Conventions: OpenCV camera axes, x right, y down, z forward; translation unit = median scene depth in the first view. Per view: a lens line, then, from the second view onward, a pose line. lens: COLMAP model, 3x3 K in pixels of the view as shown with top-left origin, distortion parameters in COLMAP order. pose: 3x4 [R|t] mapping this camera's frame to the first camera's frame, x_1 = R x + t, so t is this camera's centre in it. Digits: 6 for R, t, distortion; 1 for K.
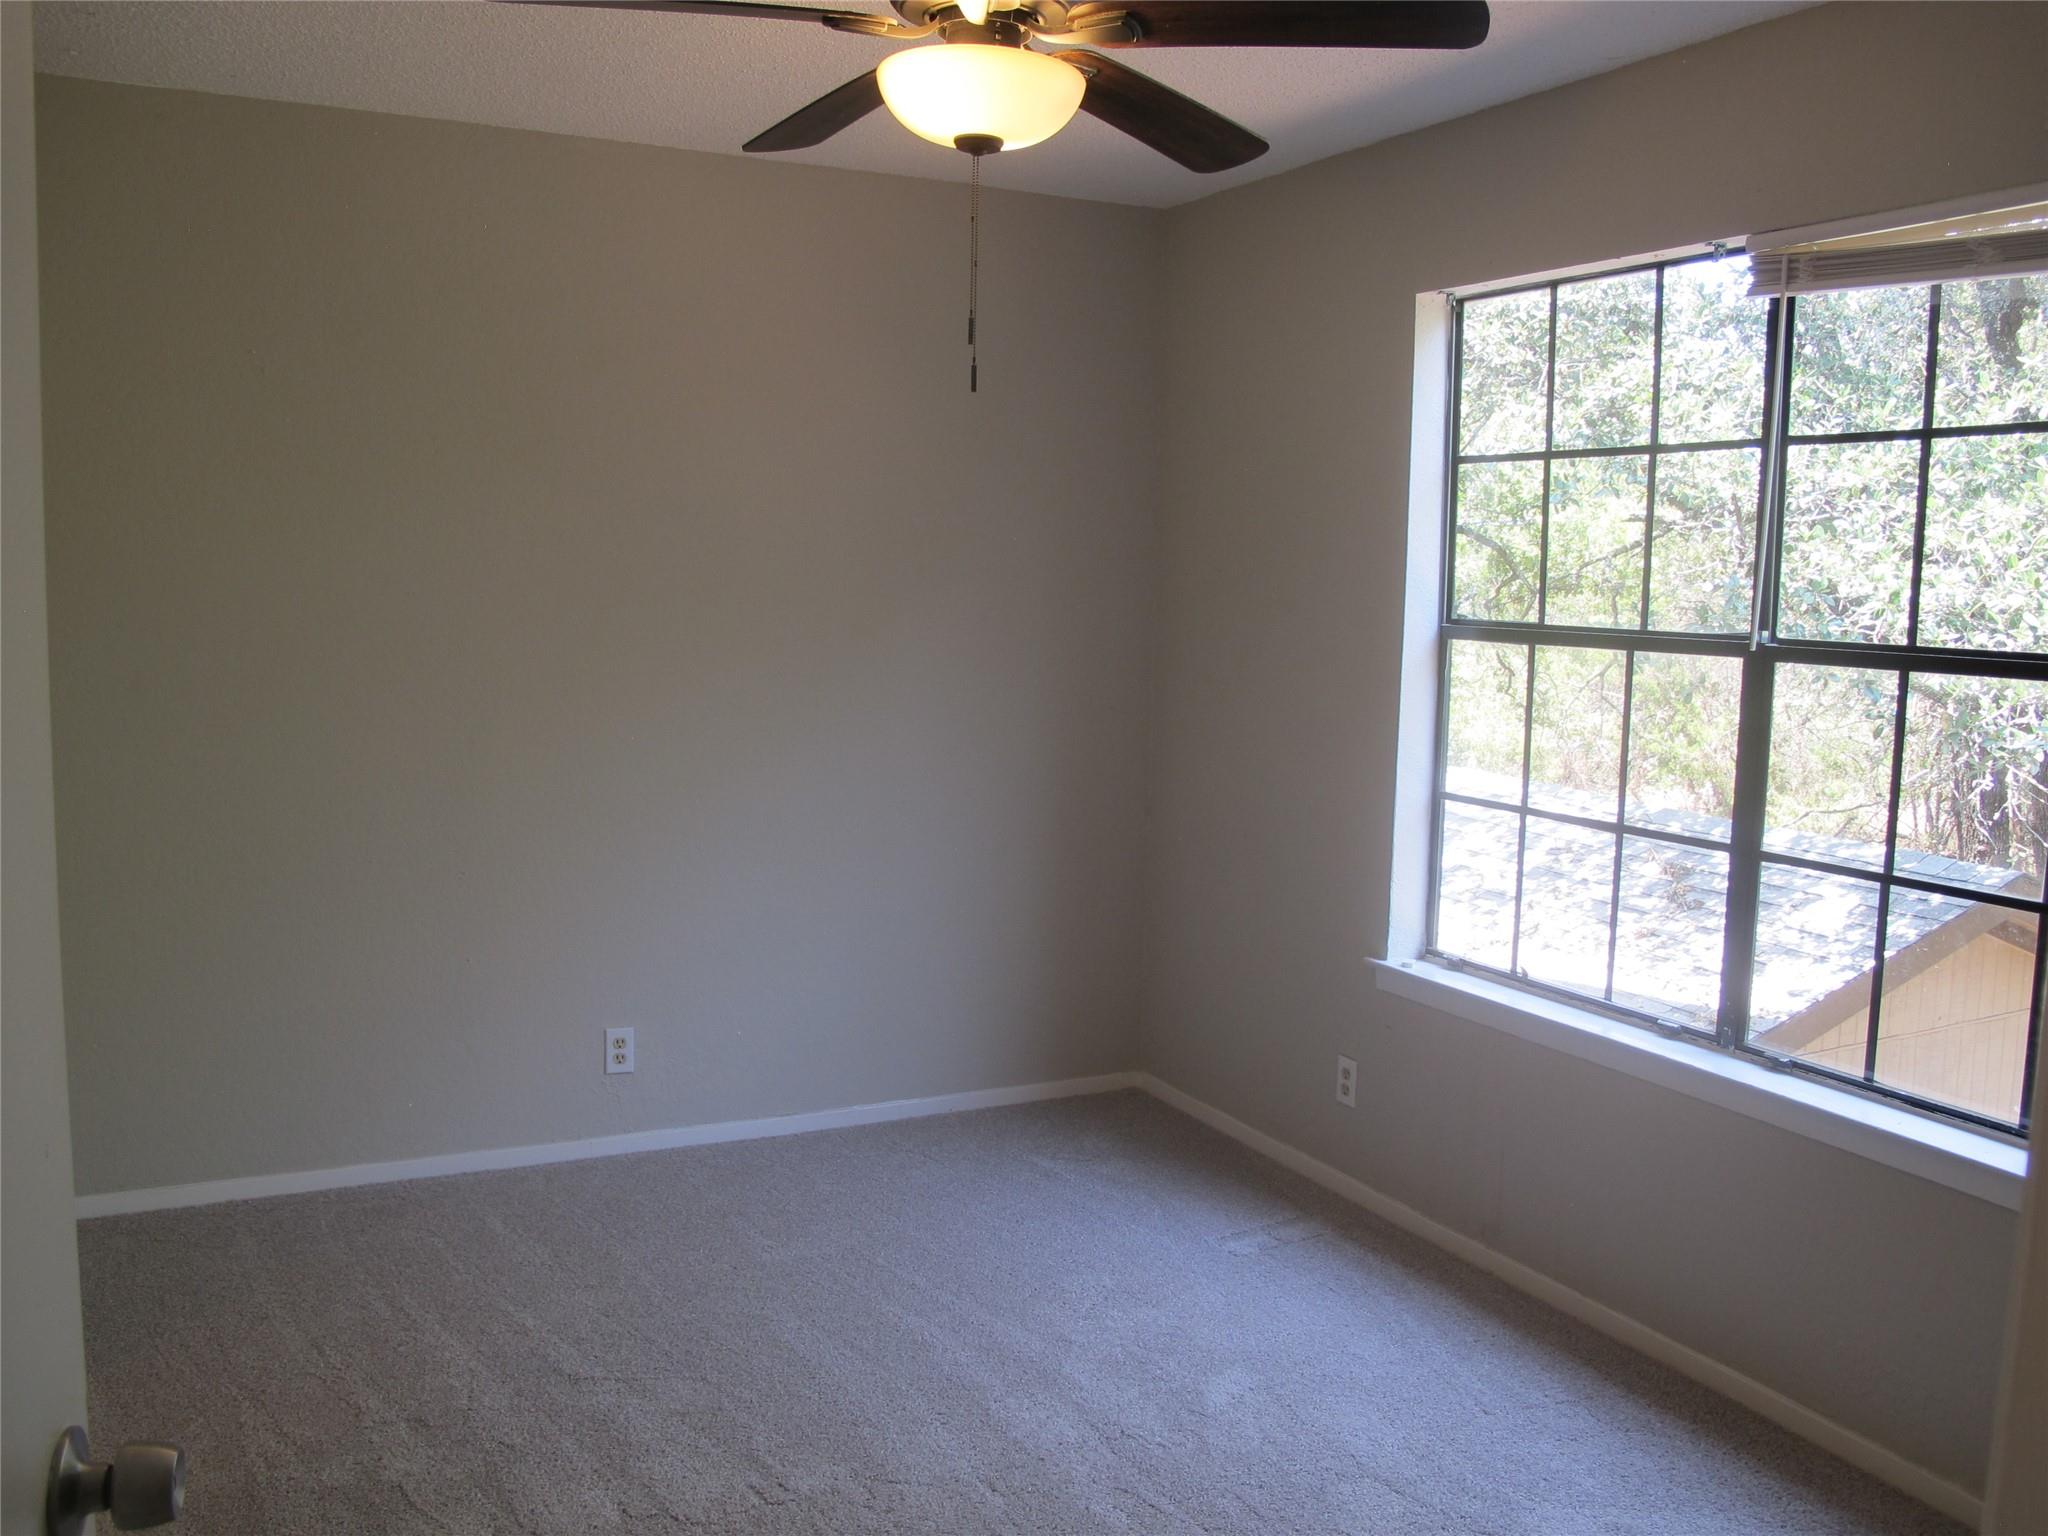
lens RADIAL K [[1731.7, 0, 1020.5], [0, 1731.7, 776.5], [0, 0, 1]] dist [-0.143695, 0.103223]
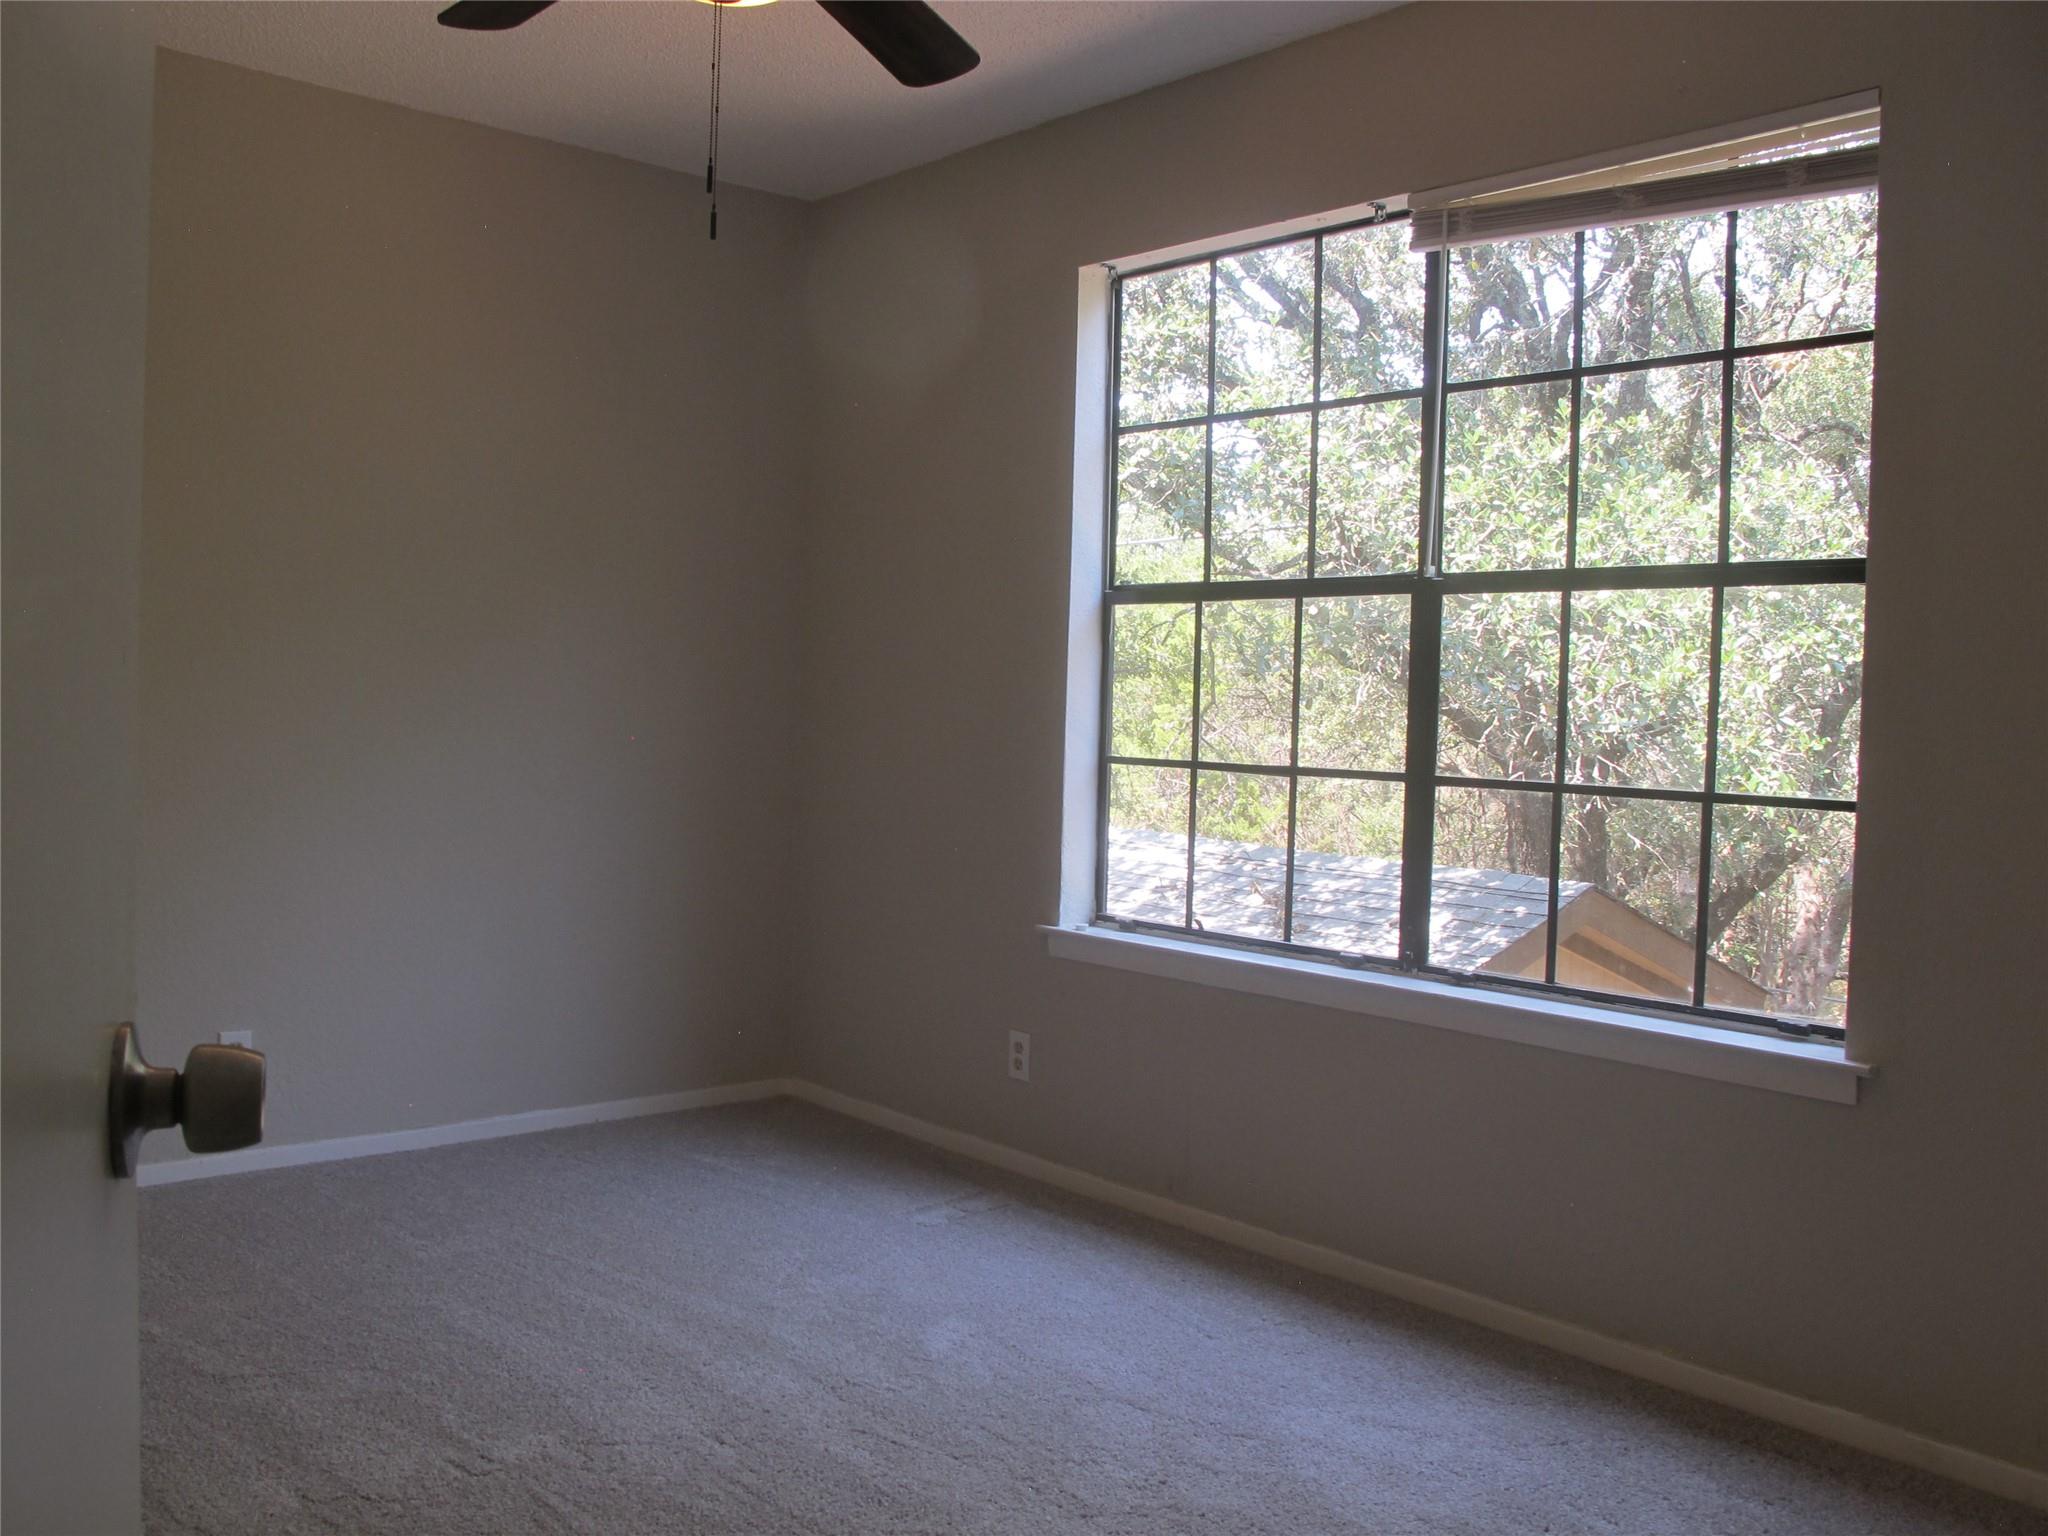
lens RADIAL K [[1731.7, 0, 1016.5], [0, 1731.7, 767.9], [0, 0, 1]] dist [-0.143695, 0.103223]
pose [[0.968130, -0.003883, 0.250420, -0.075765], [0.021901, 0.997362, -0.069204, 0.104881], [-0.249491, 0.072483, 0.965661, 0.041126]]
